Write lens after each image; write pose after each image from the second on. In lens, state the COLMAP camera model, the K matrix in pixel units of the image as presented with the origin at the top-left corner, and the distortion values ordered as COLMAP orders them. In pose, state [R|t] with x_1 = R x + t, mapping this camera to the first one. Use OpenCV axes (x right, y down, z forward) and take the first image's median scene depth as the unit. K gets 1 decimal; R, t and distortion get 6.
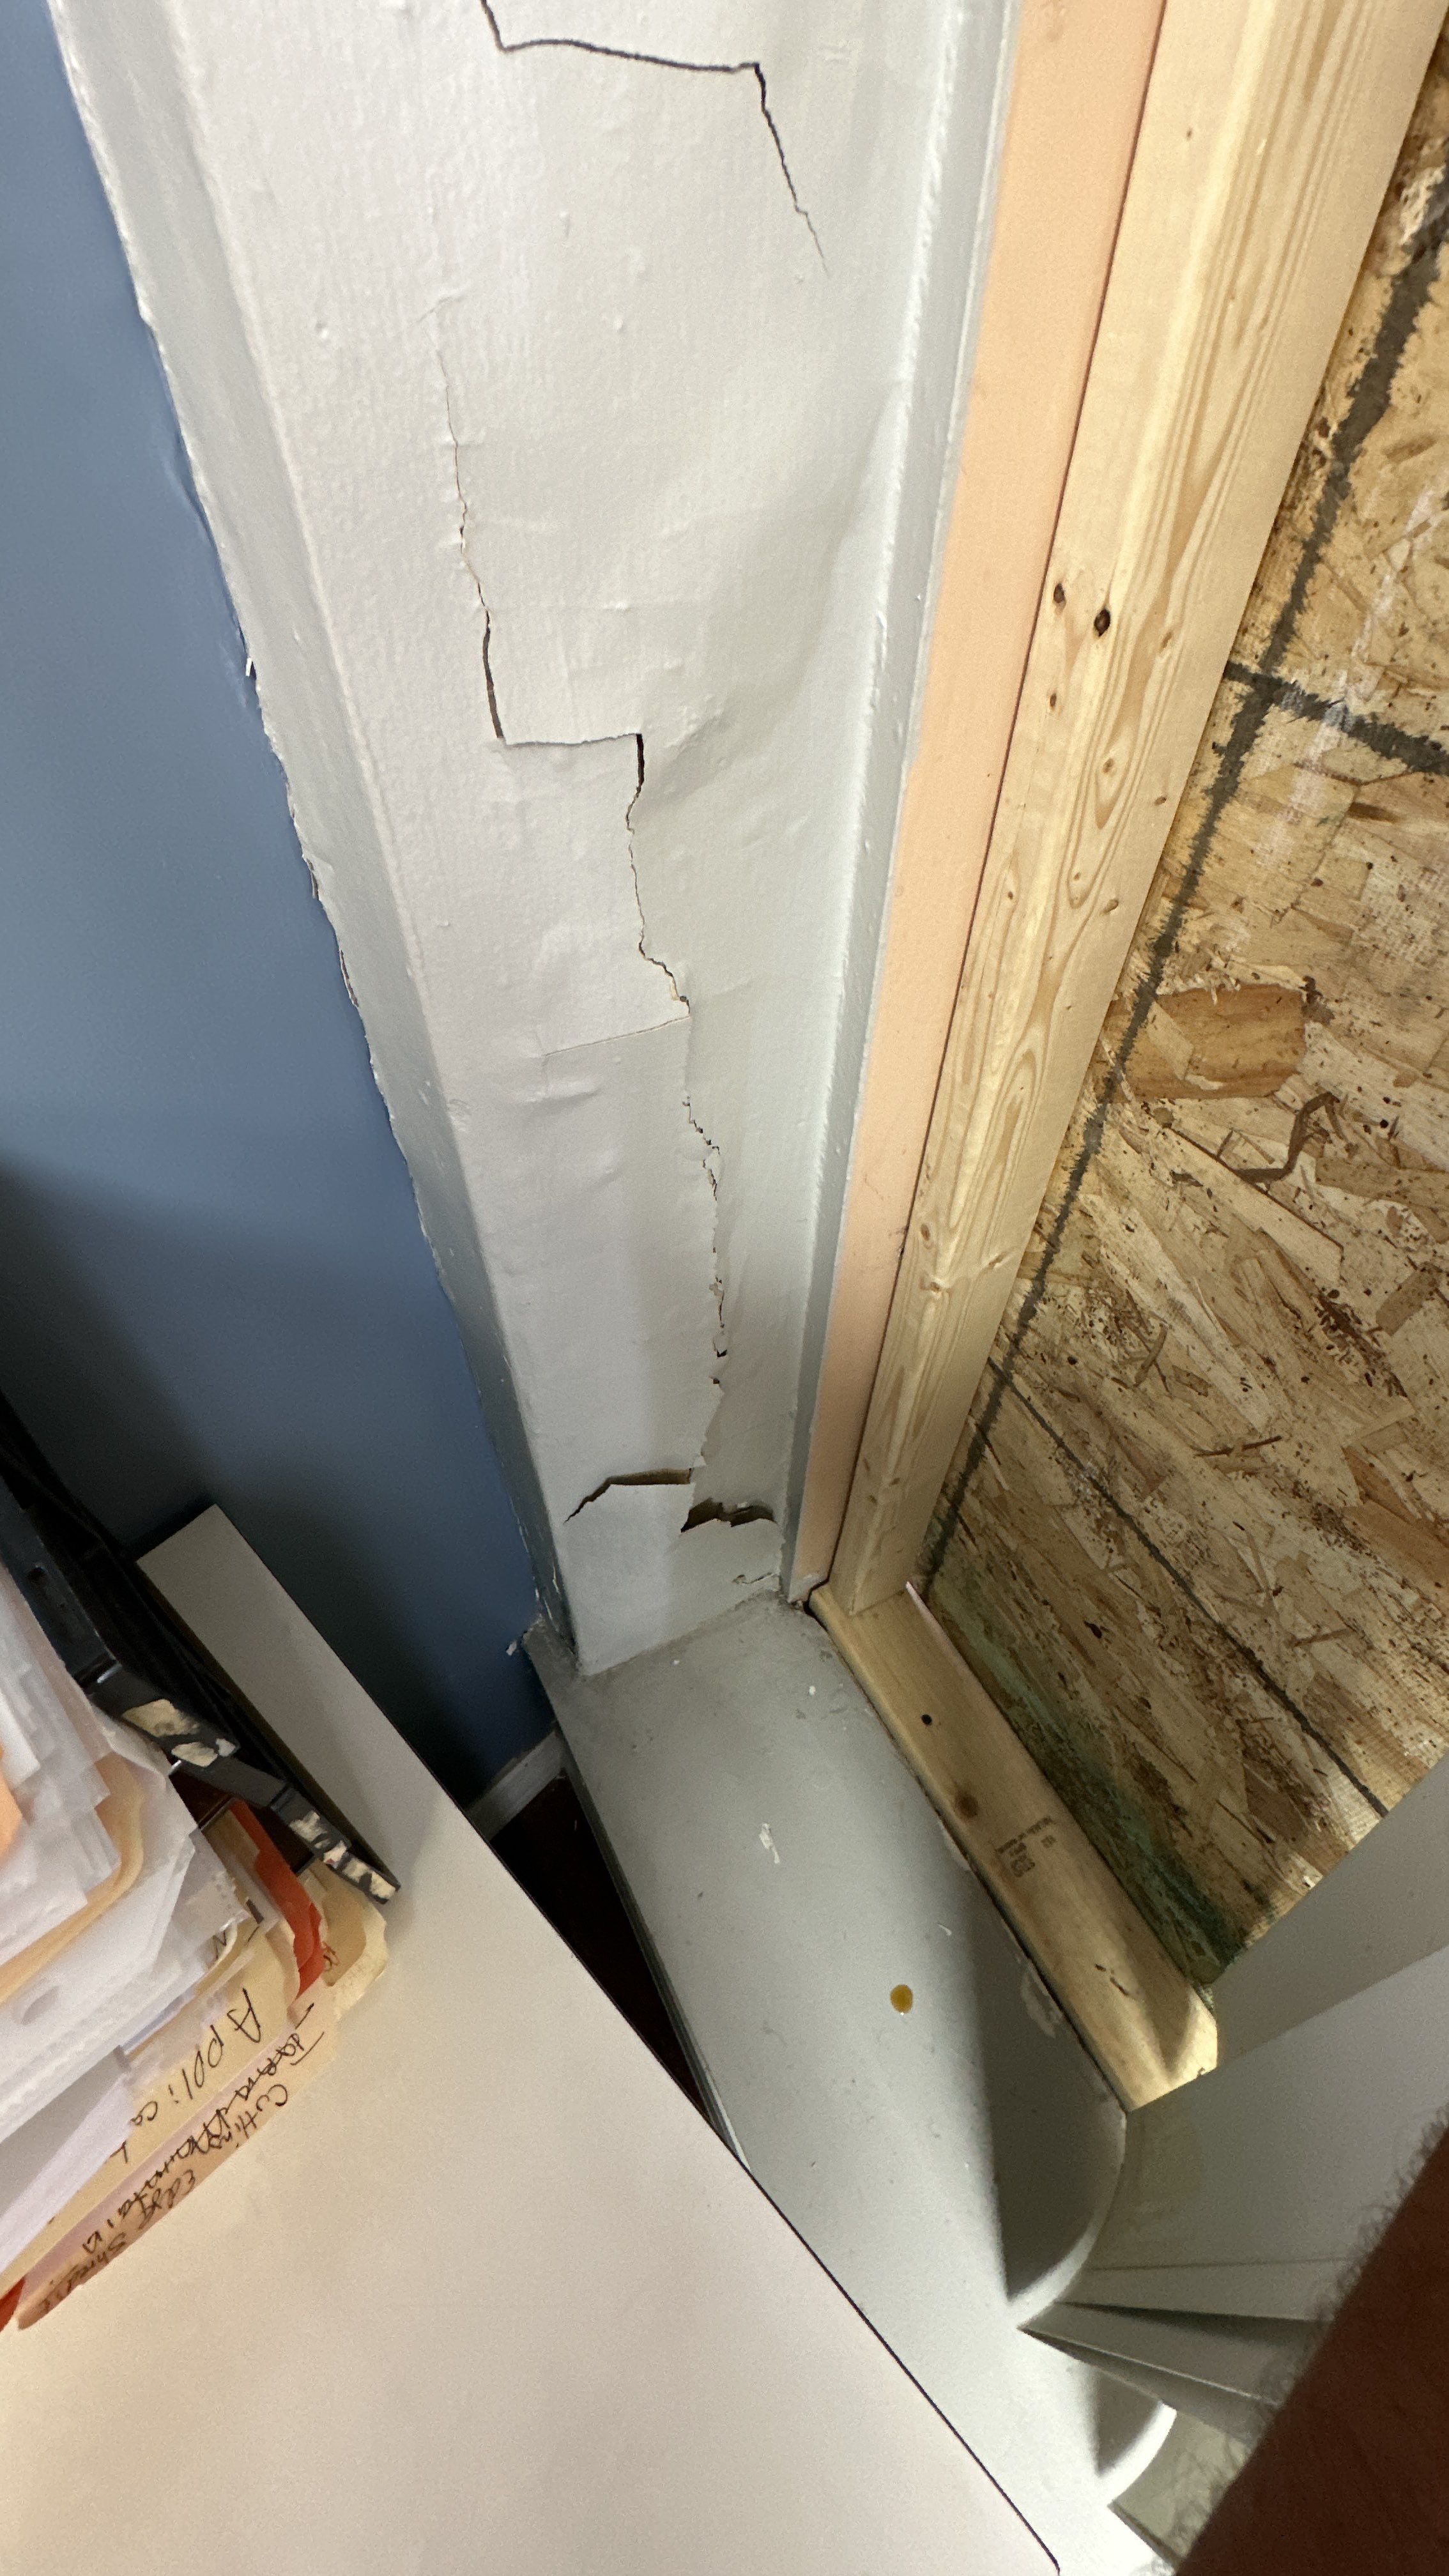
lens RADIAL K [[1042.5, 0, 717.1], [0, 1042.5, 1289.2], [0, 0, 1]] dist [-0.000095, -0.000332]
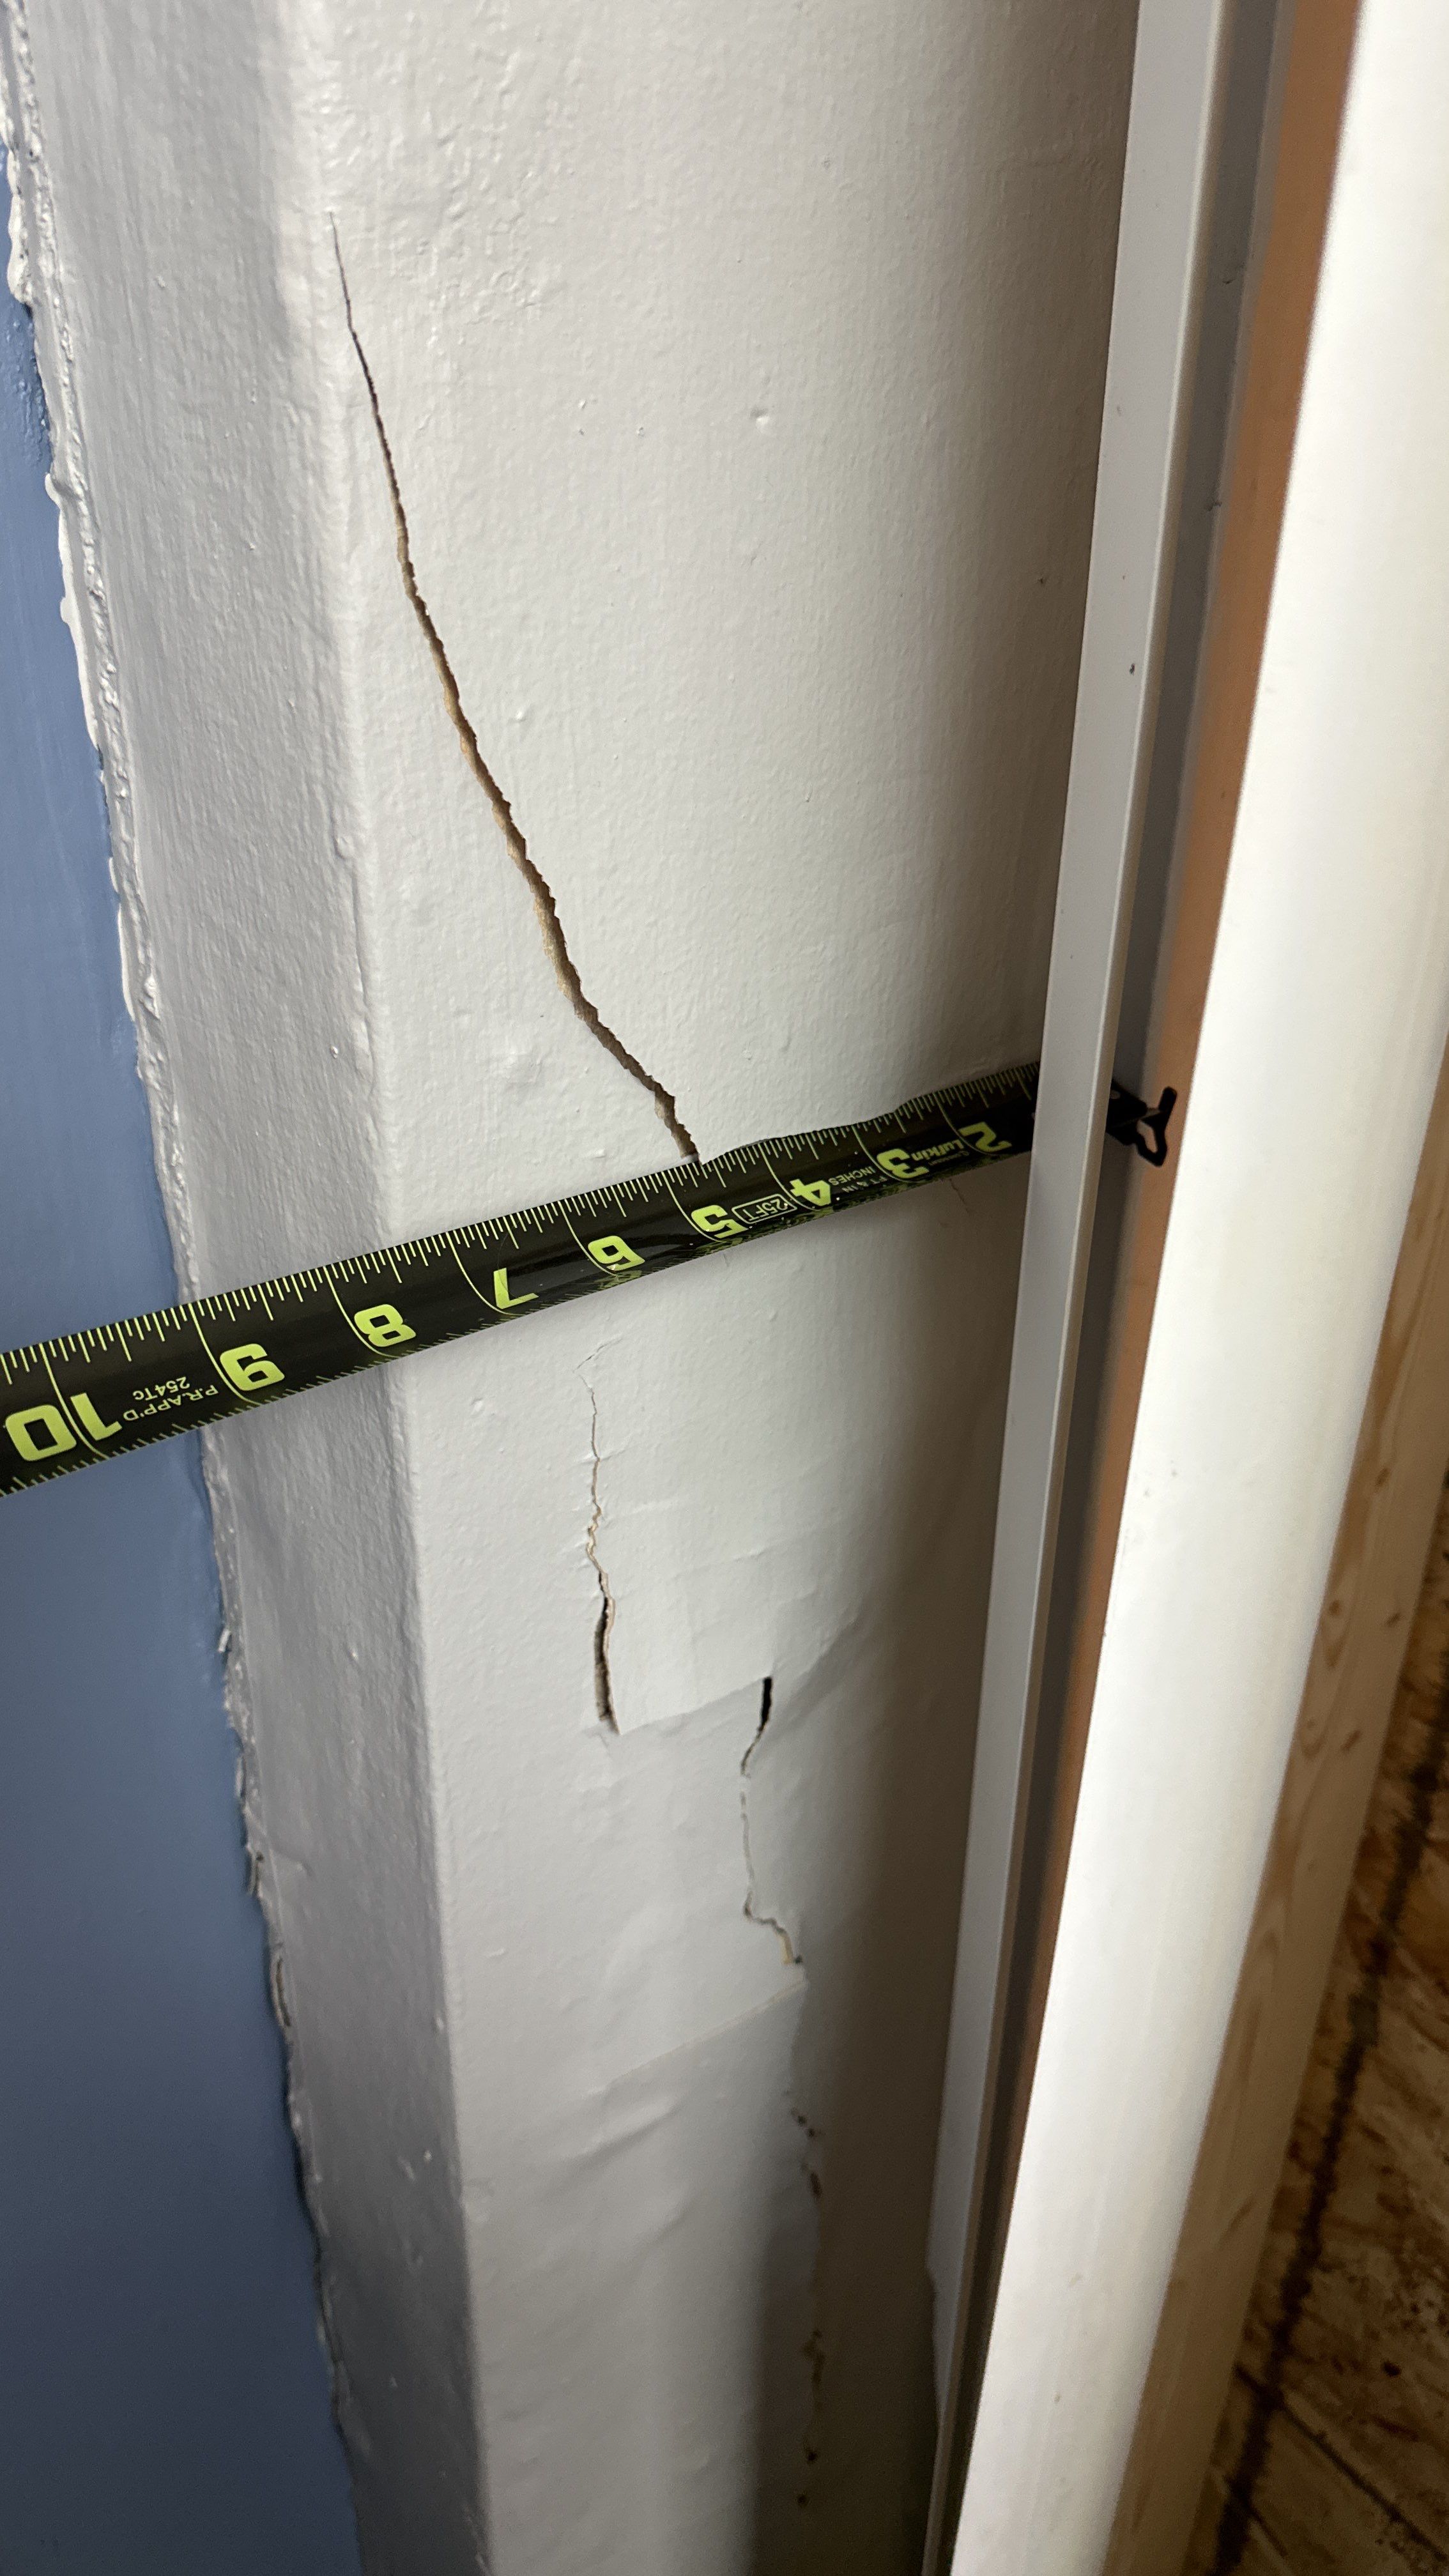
lens RADIAL K [[1886.1, 0, 724.5], [0, 1886.1, 1288.0], [0, 0, 1]] dist [-0.026206, 0.007643]
pose [[0.982579, -0.079287, 0.168085, -0.227394], [0.136226, 0.922487, -0.361193, -0.225484], [-0.126418, 0.377798, 0.917217, -0.244902]]
